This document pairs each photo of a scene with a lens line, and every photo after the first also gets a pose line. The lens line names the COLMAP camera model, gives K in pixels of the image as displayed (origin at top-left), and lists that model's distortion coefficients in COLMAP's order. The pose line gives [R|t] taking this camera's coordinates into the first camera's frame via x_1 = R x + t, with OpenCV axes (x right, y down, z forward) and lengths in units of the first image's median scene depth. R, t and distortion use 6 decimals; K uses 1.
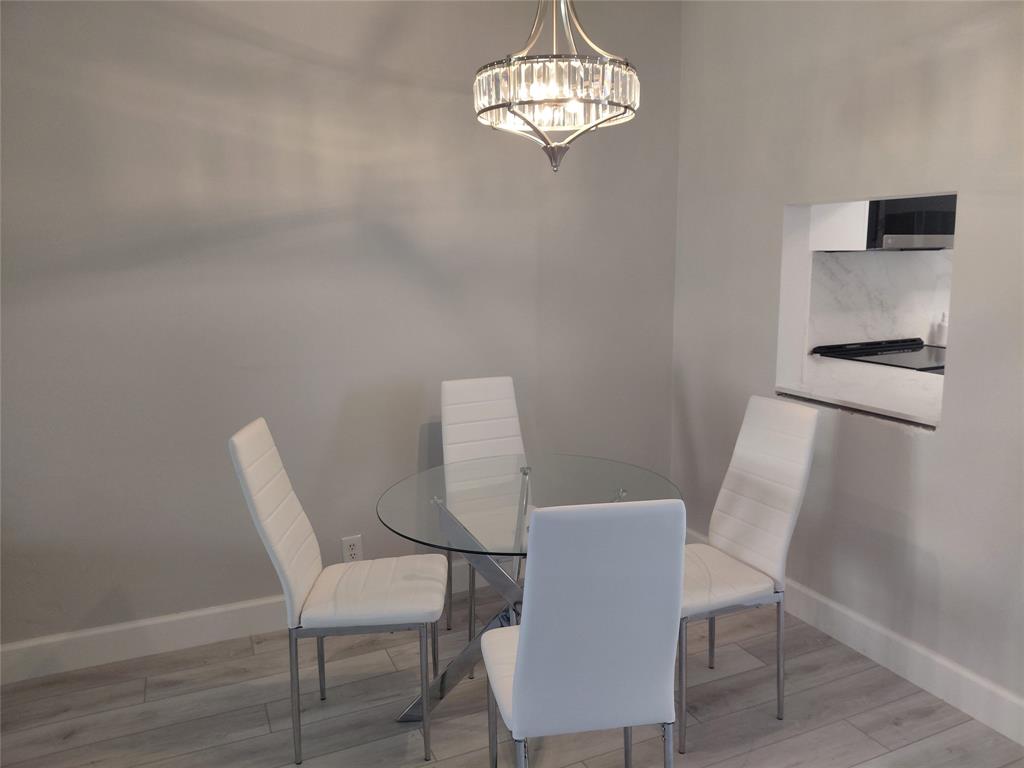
lens RADIAL K [[769.0, 0, 512.0], [0, 769.0, 384.0], [0, 0, 1]] dist [0.015352, -0.068019]
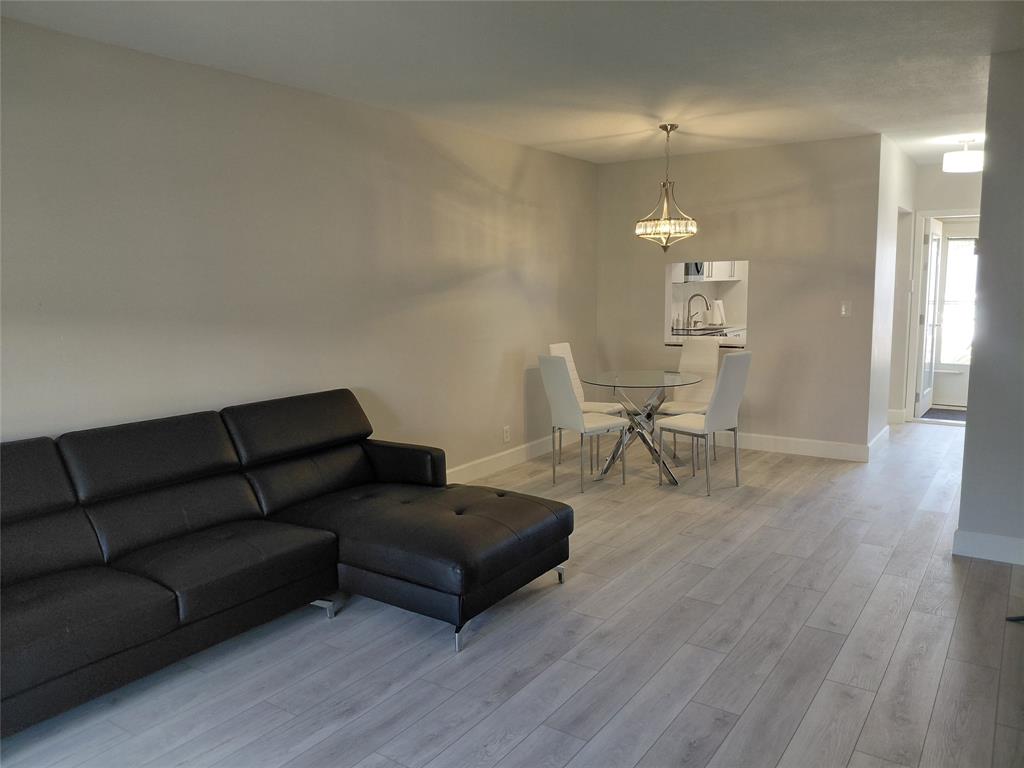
lens RADIAL K [[769.0, 0, 512.0], [0, 769.0, 384.0], [0, 0, 1]] dist [0.015352, -0.068019]
pose [[0.848577, -0.066978, 0.524815, -0.975095], [0.092002, 0.995522, -0.021708, 0.104620], [-0.521011, 0.066705, 0.850939, -0.545973]]
